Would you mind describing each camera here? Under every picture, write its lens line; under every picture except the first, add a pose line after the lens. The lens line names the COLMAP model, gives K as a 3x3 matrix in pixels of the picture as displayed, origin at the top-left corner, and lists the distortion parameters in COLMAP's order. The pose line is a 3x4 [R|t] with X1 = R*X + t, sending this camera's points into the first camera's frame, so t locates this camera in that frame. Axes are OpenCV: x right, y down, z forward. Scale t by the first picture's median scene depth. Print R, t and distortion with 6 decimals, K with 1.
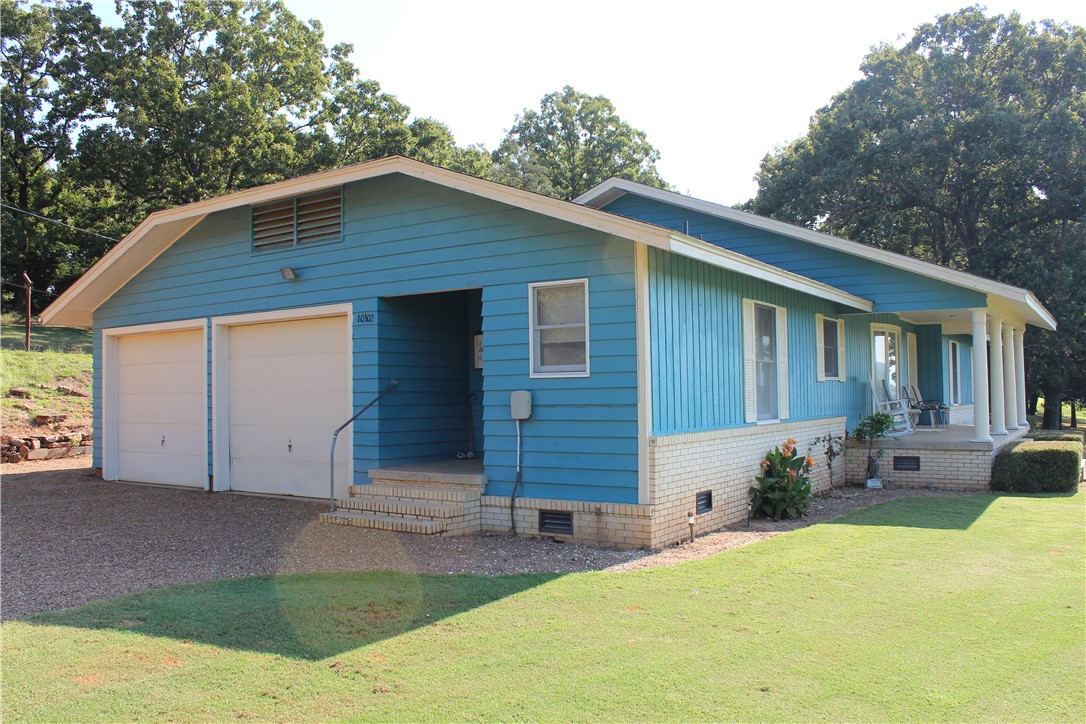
lens RADIAL K [[887.7, 0, 543.0], [0, 887.7, 362.0], [0, 0, 1]] dist [-0.092178, 0.000780]
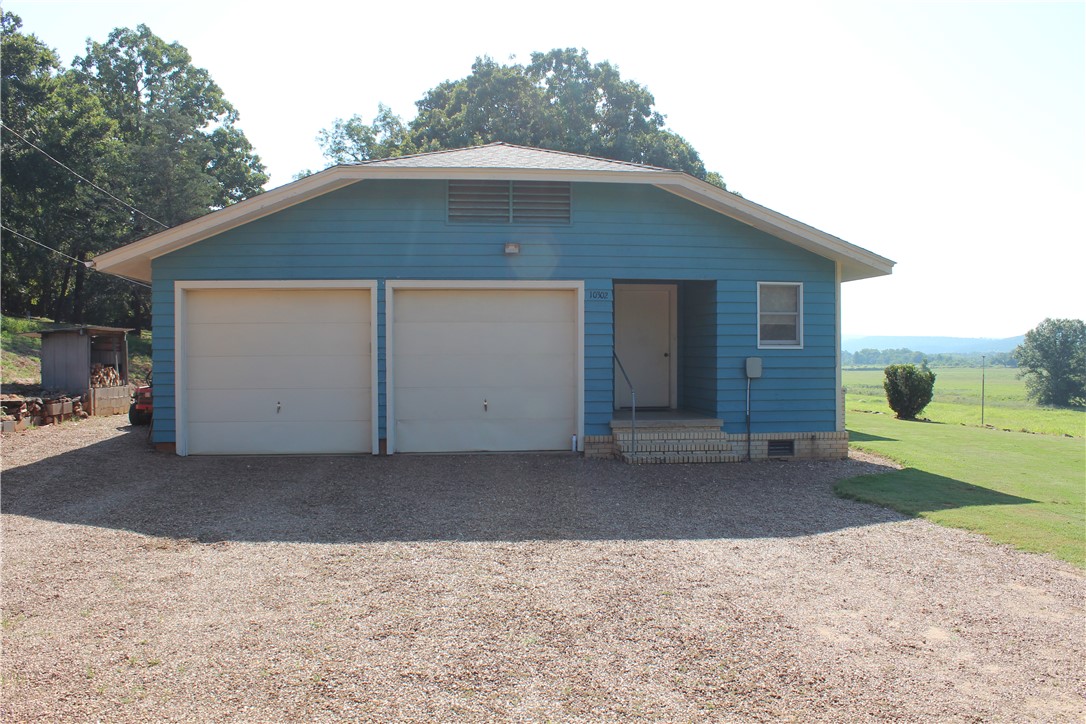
lens RADIAL K [[878.1, 0, 542.3], [0, 878.1, 377.7], [0, 0, 1]] dist [-0.112321, 0.002108]
pose [[0.757969, -0.008026, 0.652241, -1.174826], [-0.031786, 0.998282, 0.049221, 0.006882], [-0.651516, -0.058040, 0.756412, 0.170047]]
